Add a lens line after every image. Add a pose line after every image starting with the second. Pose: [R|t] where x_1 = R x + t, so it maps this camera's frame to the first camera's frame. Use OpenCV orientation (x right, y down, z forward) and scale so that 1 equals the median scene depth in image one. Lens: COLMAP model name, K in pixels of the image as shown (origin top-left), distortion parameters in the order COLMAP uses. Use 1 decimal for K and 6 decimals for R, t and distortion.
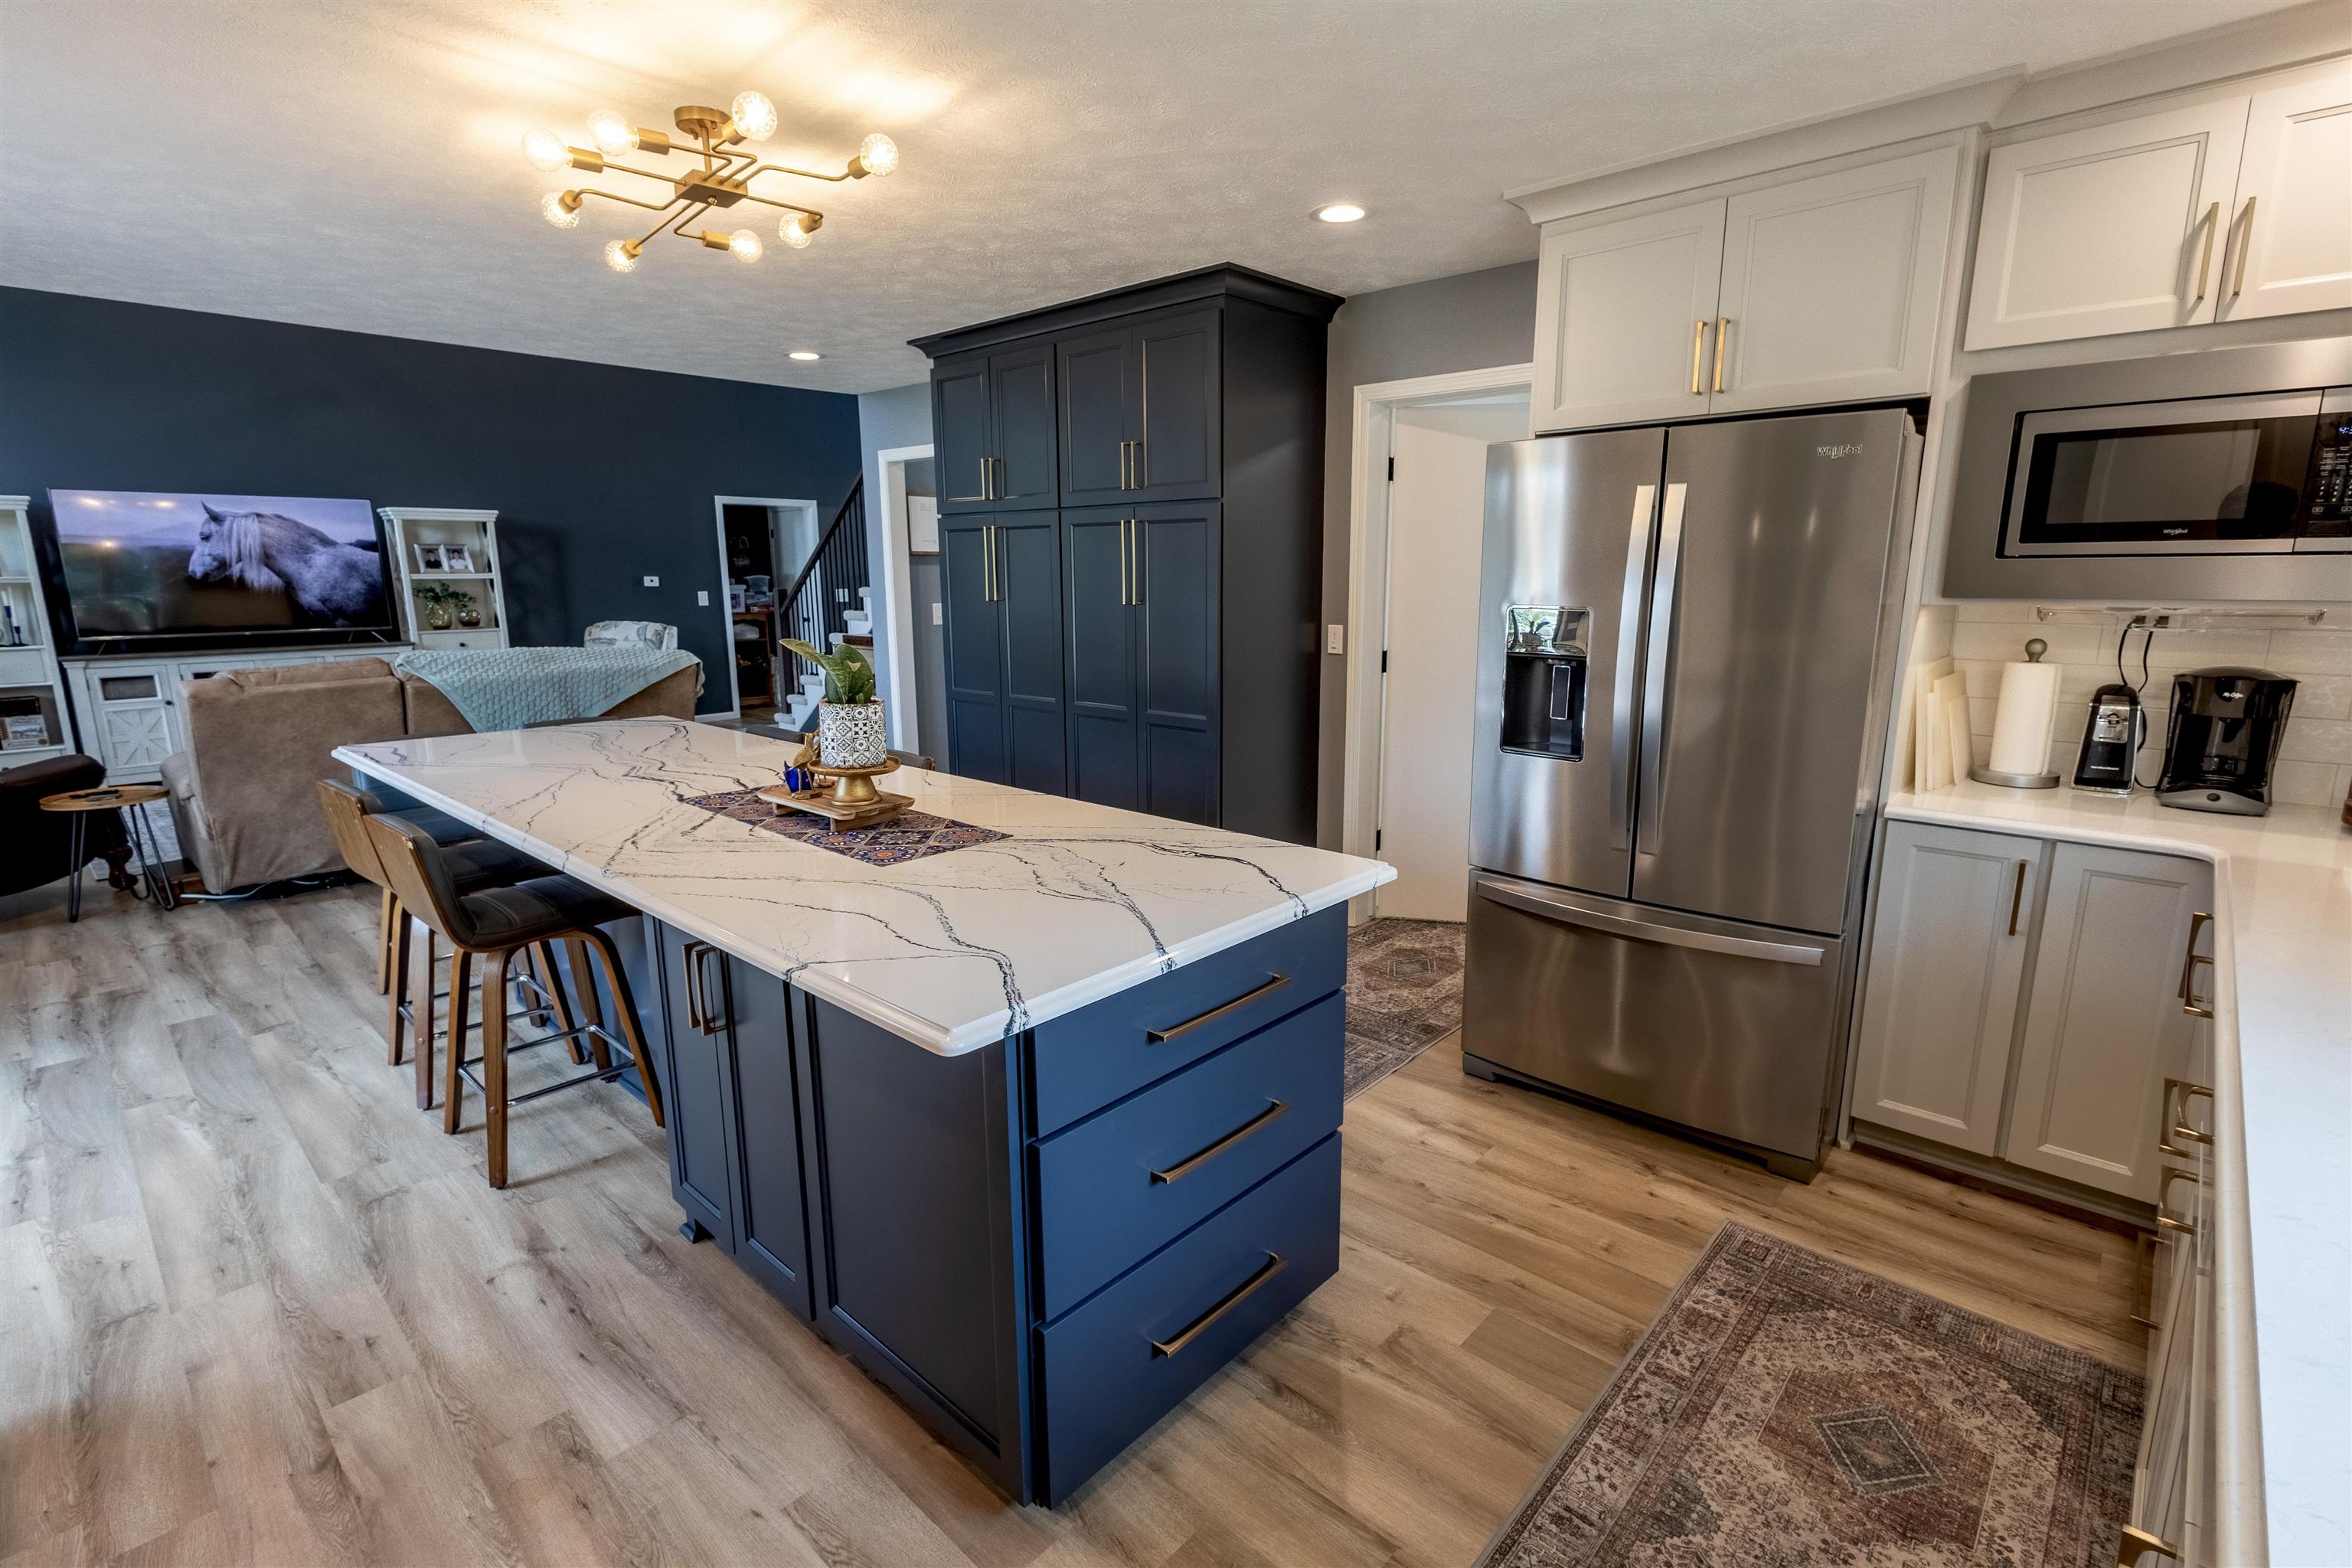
lens RADIAL K [[1079.9, 0, 1178.6], [0, 1079.9, 782.9], [0, 0, 1]] dist [0.011999, -0.003059]
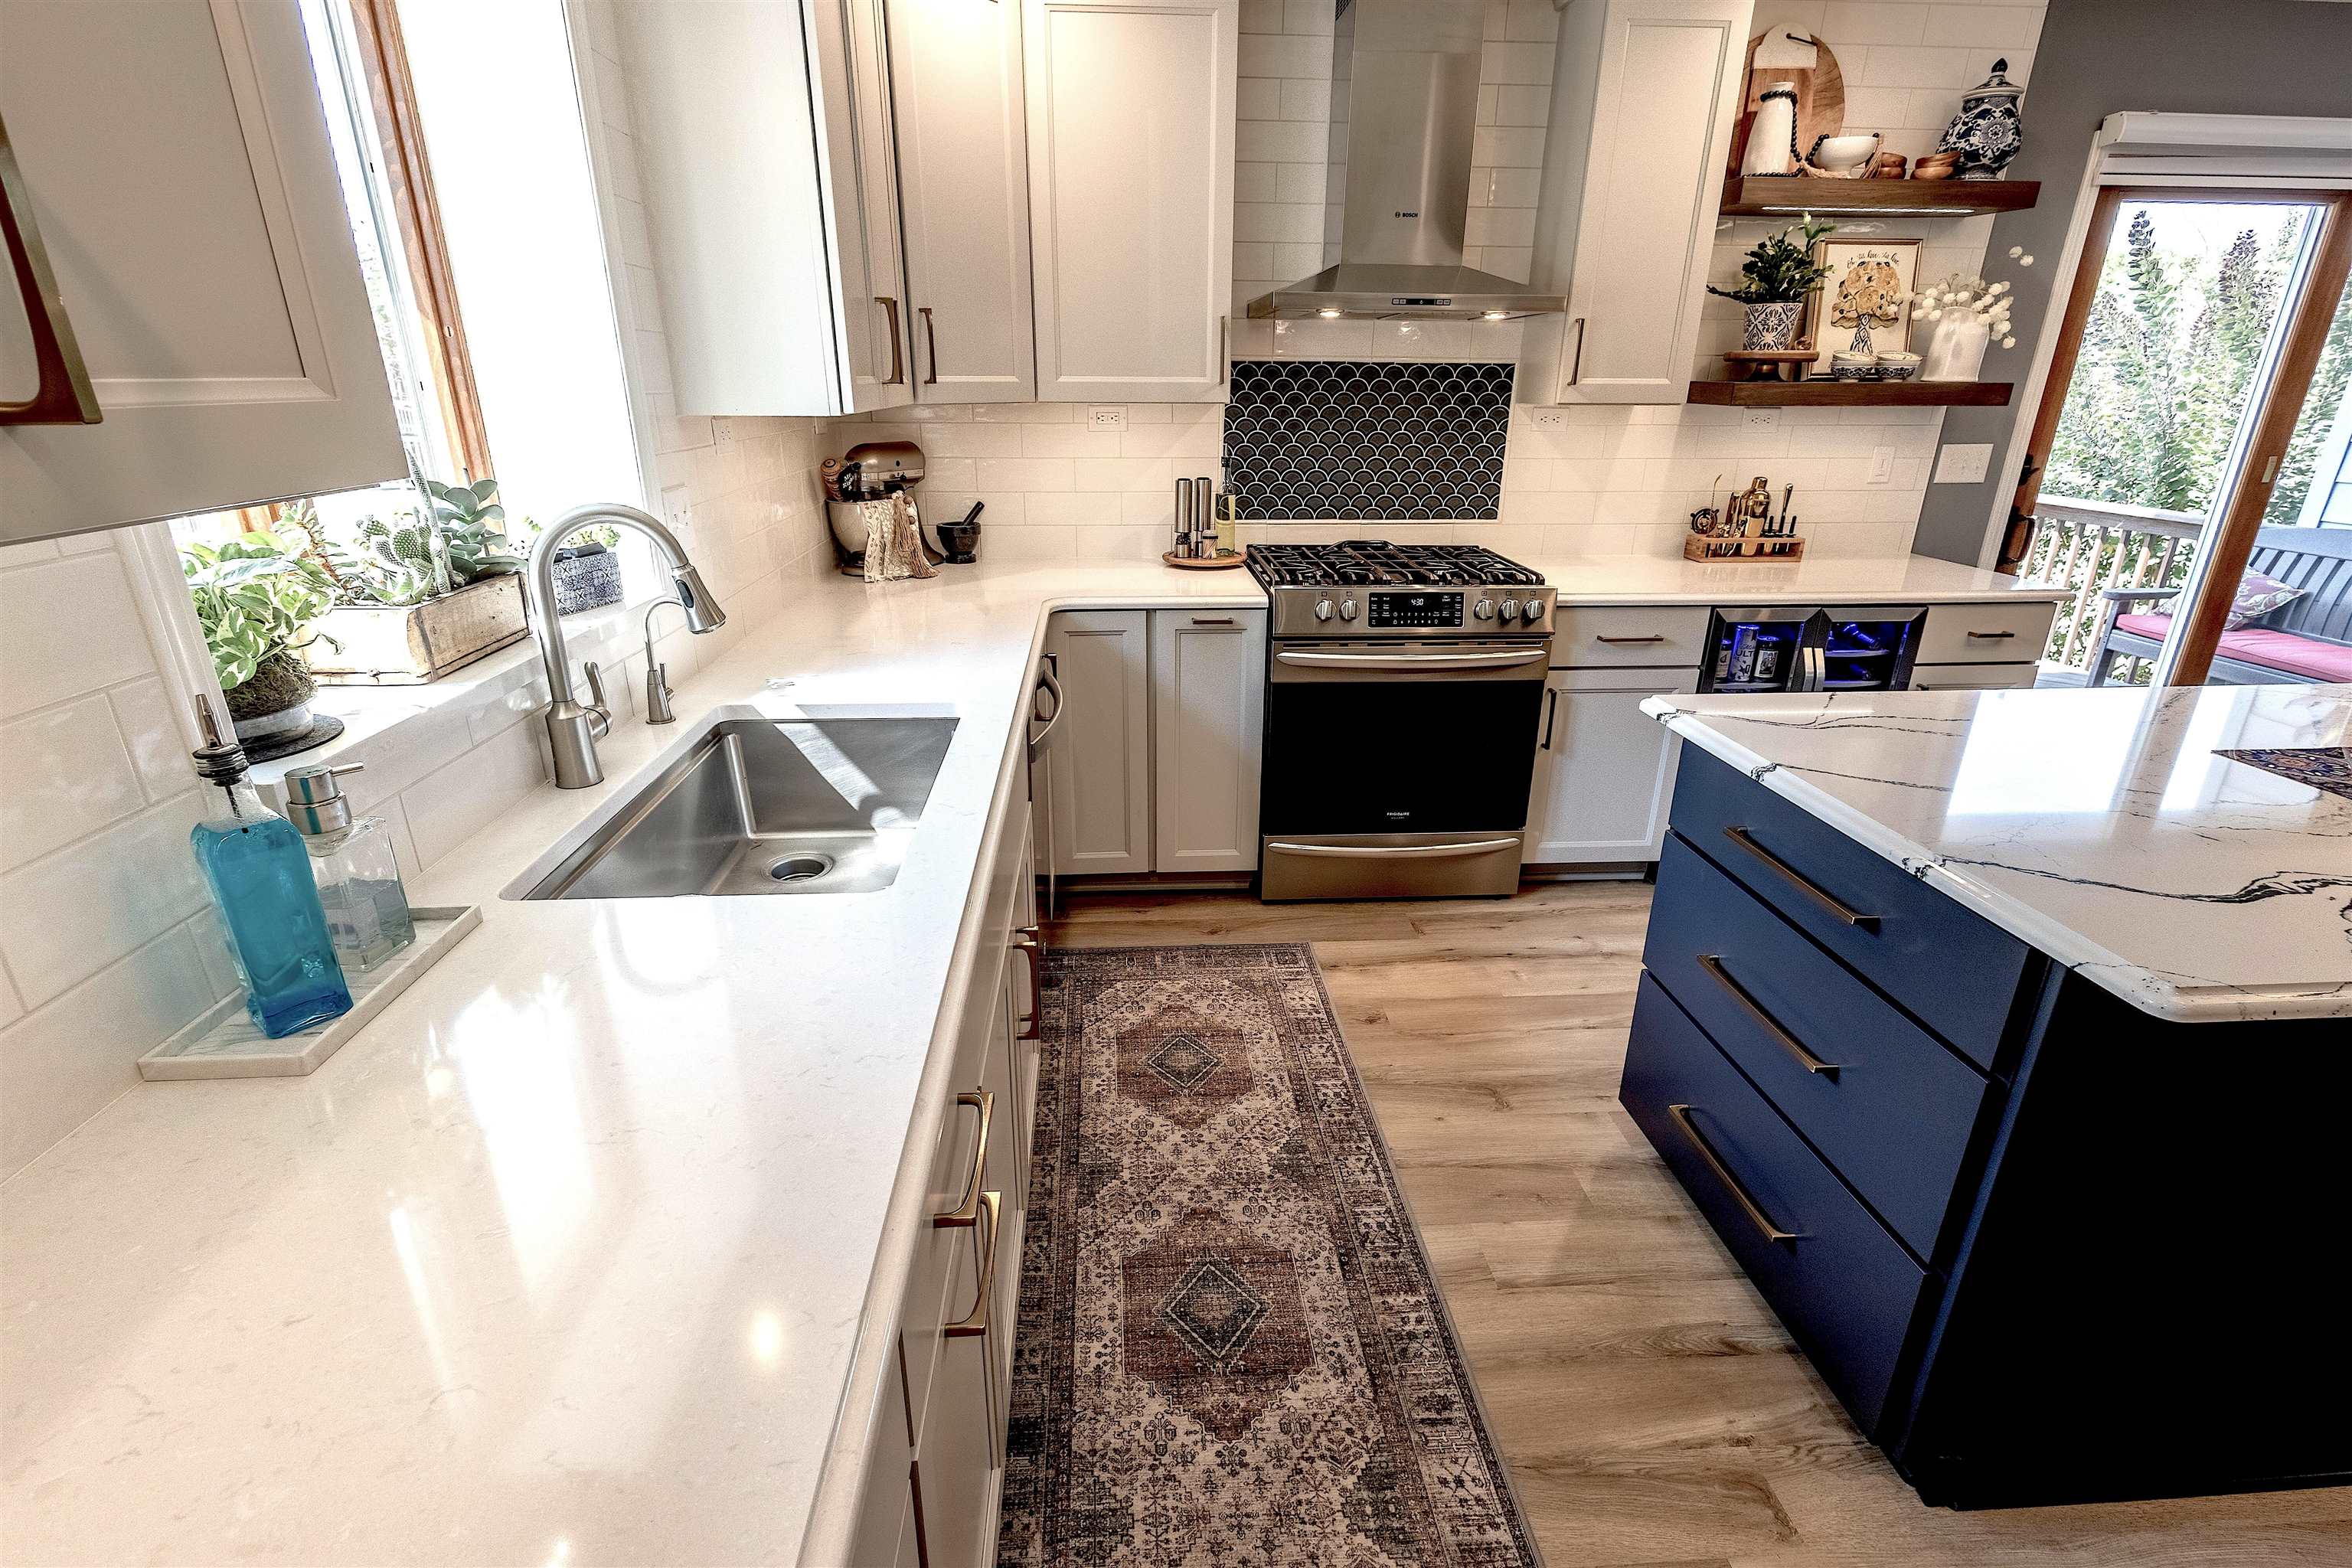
lens RADIAL K [[1079.9, 0, 1179.5], [0, 1079.9, 786.4], [0, 0, 1]] dist [0.011999, -0.003059]
pose [[-0.684264, 0.261199, -0.680851, 0.845207], [-0.146434, 0.865418, 0.479174, -0.184417], [0.714381, 0.427581, -0.553926, 0.933865]]
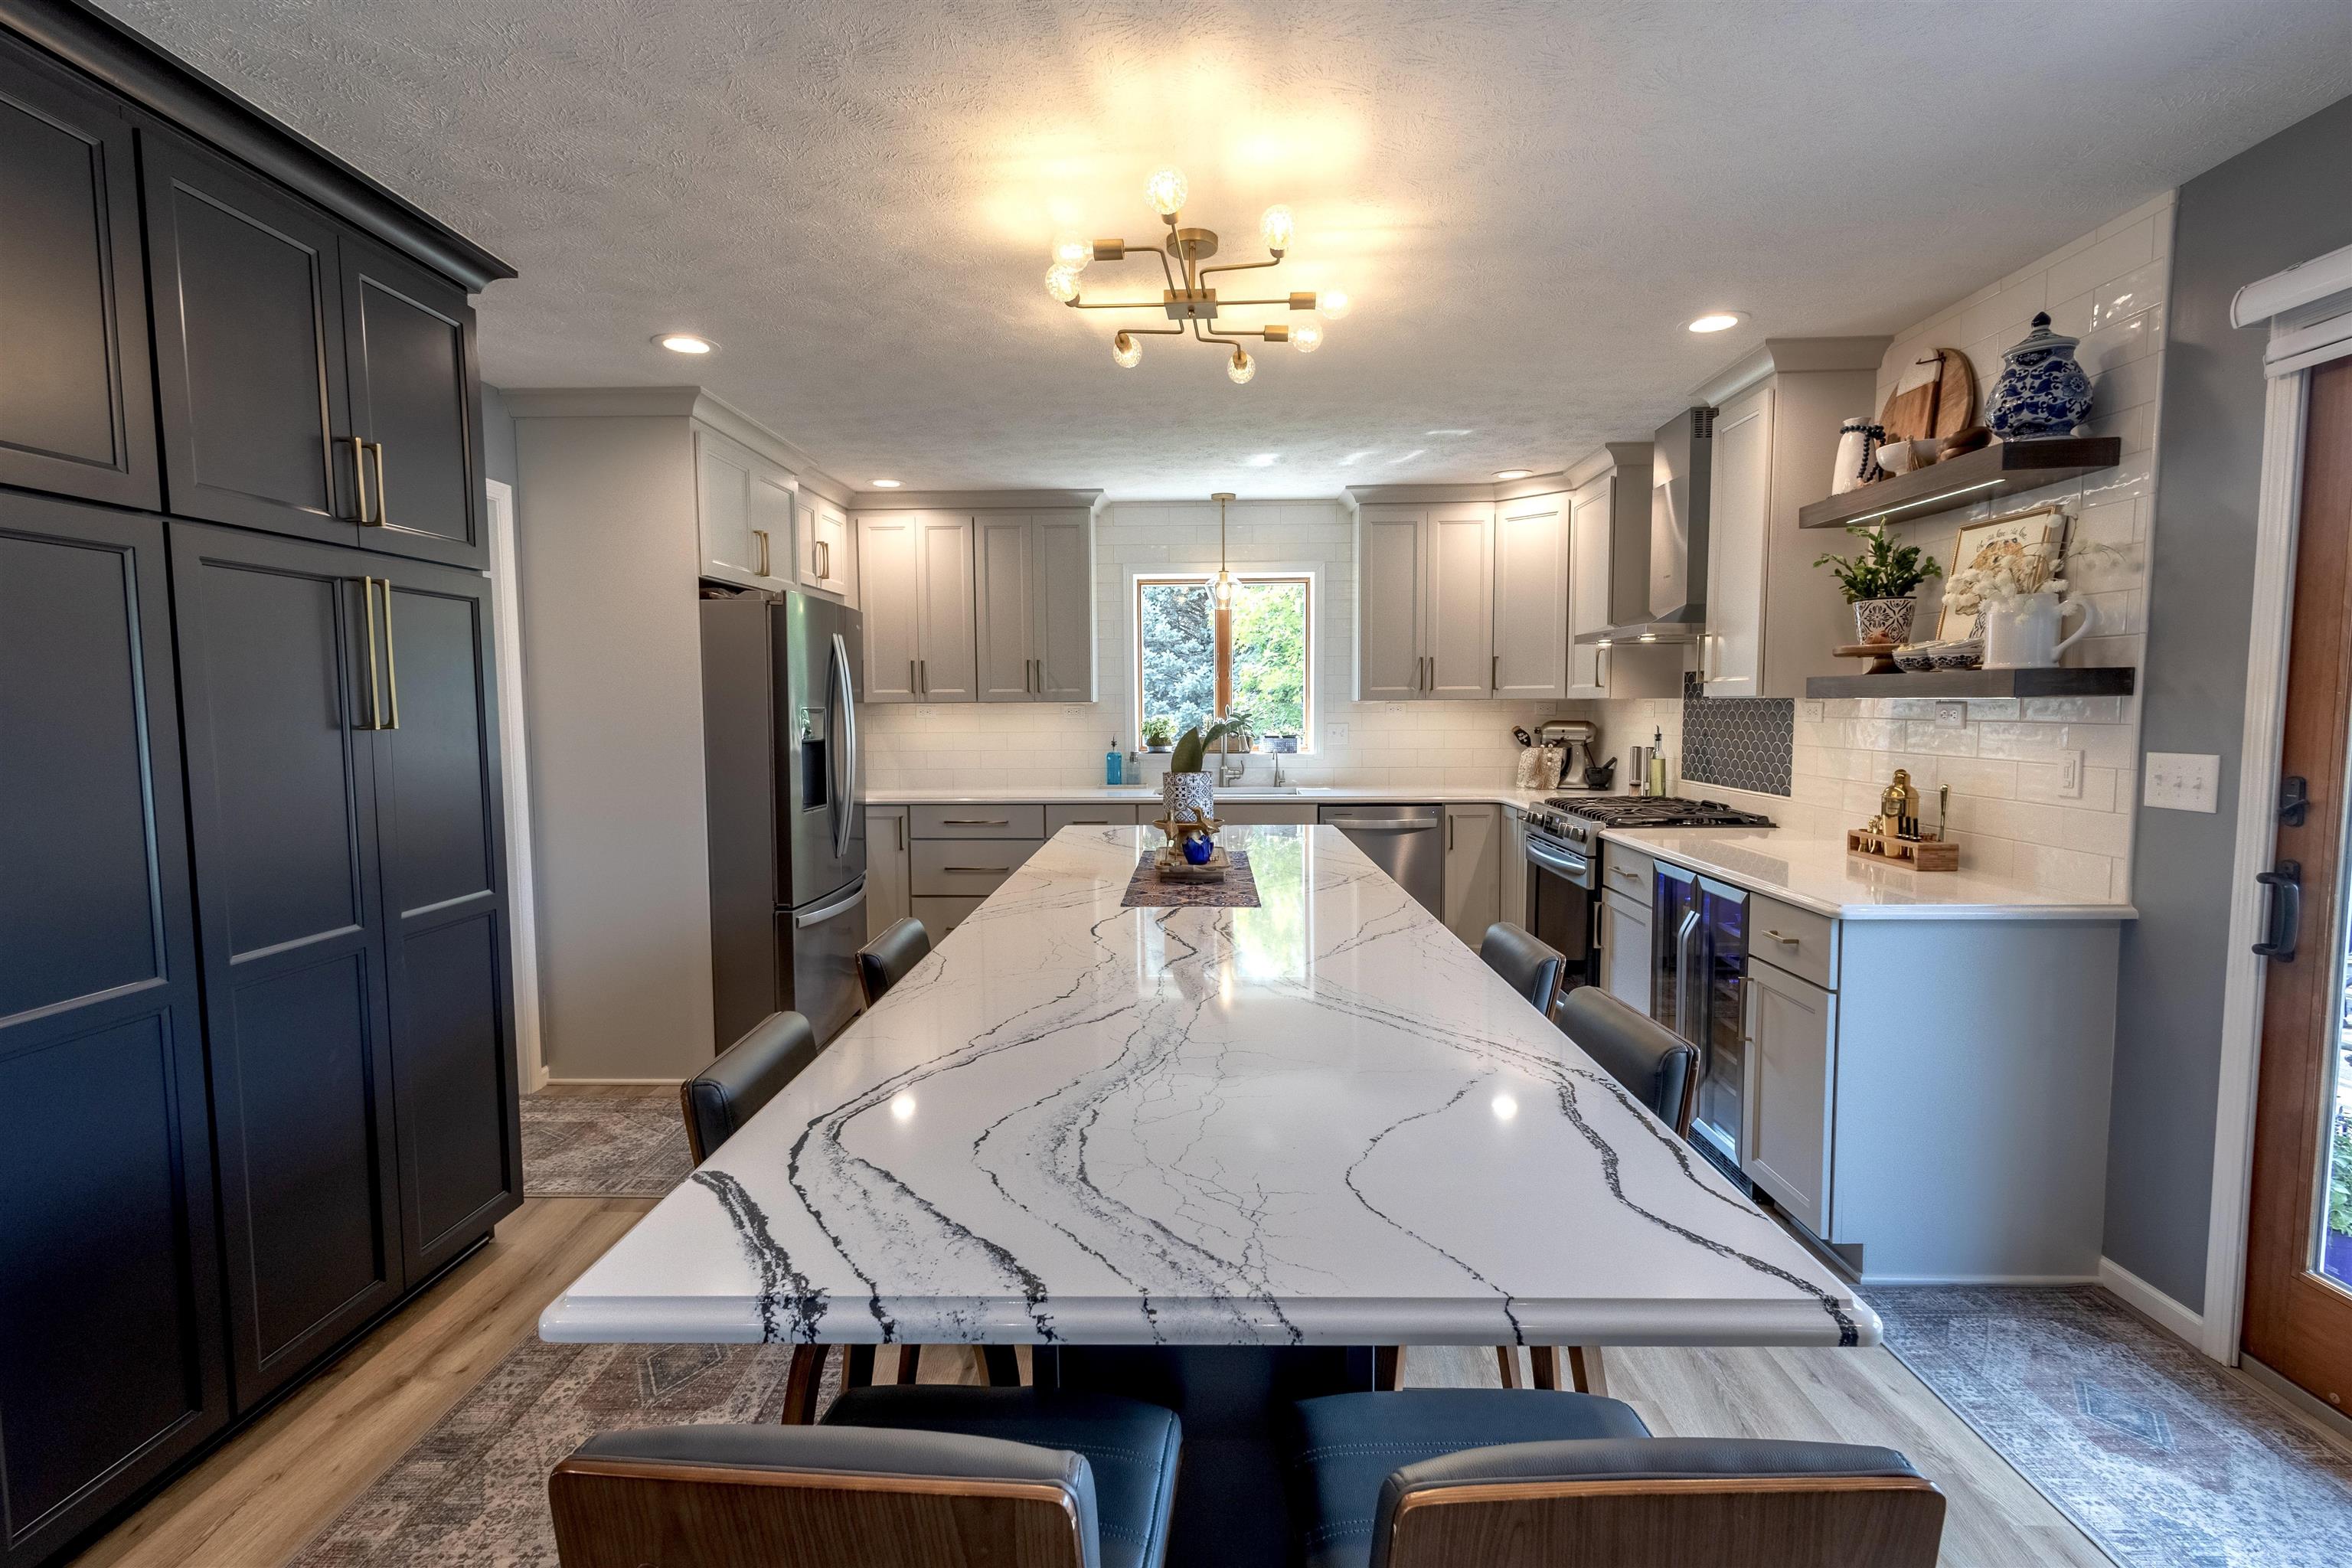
lens RADIAL K [[1079.9, 0, 1175.8], [0, 1079.9, 784.1], [0, 0, 1]] dist [0.011999, -0.003059]
pose [[-0.657348, -0.047883, 0.752064, -1.466827], [0.158017, 0.967035, 0.199687, -0.373710], [-0.736834, 0.250102, -0.628112, 2.132883]]
